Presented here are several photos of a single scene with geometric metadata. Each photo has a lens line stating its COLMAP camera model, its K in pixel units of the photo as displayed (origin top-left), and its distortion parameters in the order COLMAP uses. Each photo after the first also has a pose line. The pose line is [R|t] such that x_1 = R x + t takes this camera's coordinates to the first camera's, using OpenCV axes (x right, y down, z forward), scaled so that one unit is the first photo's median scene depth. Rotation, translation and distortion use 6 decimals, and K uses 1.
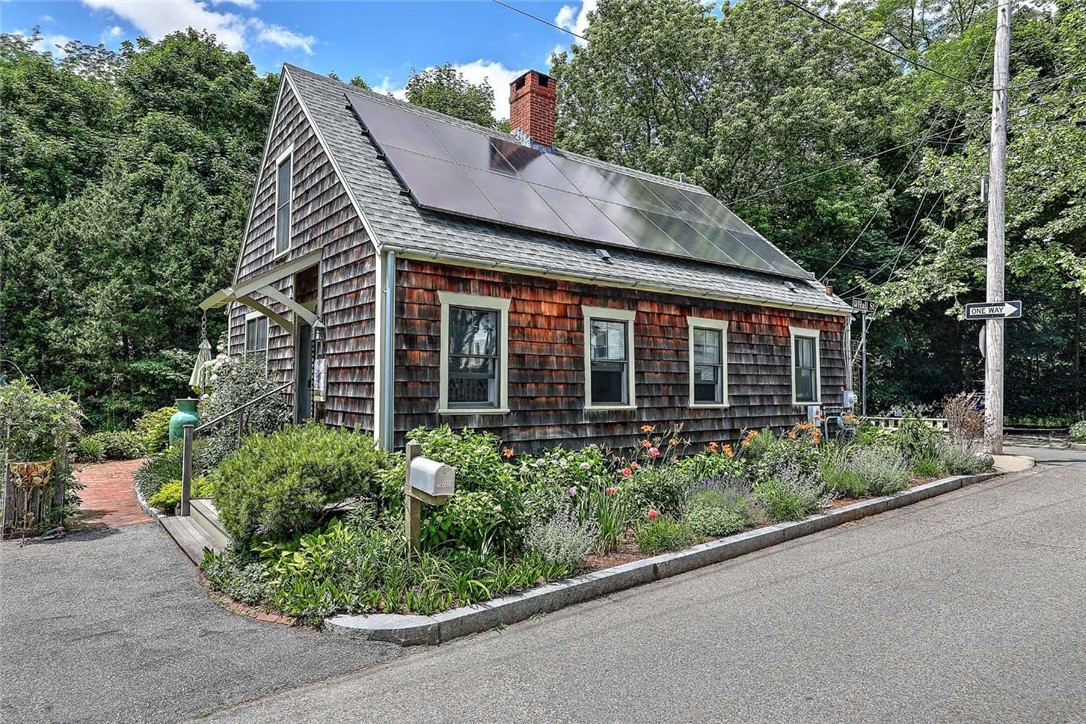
lens RADIAL K [[645.1, 0, 542.8], [0, 645.1, 355.6], [0, 0, 1]] dist [0.000877, -0.000152]
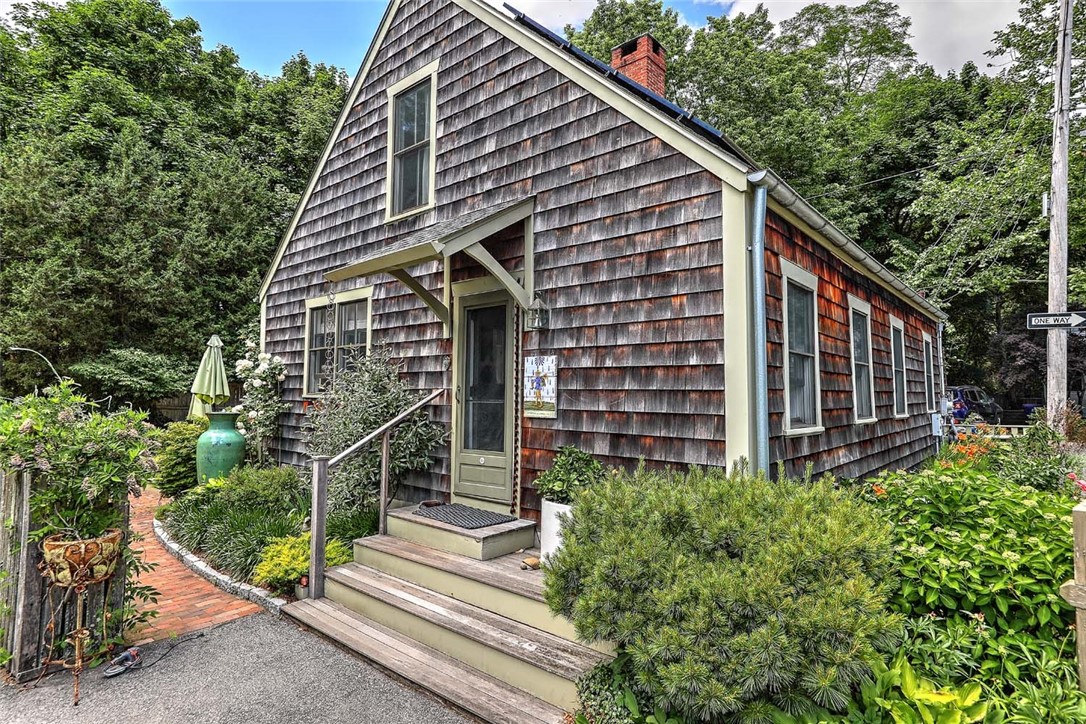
lens RADIAL K [[573.1, 0, 543.0], [0, 573.1, 362.0], [0, 0, 1]] dist [0.001257, -0.001120]
pose [[0.978623, 0.009745, 0.205430, -0.215212], [-0.008640, 0.999943, -0.006273, 0.007074], [-0.205479, 0.004364, 0.978652, 0.186603]]
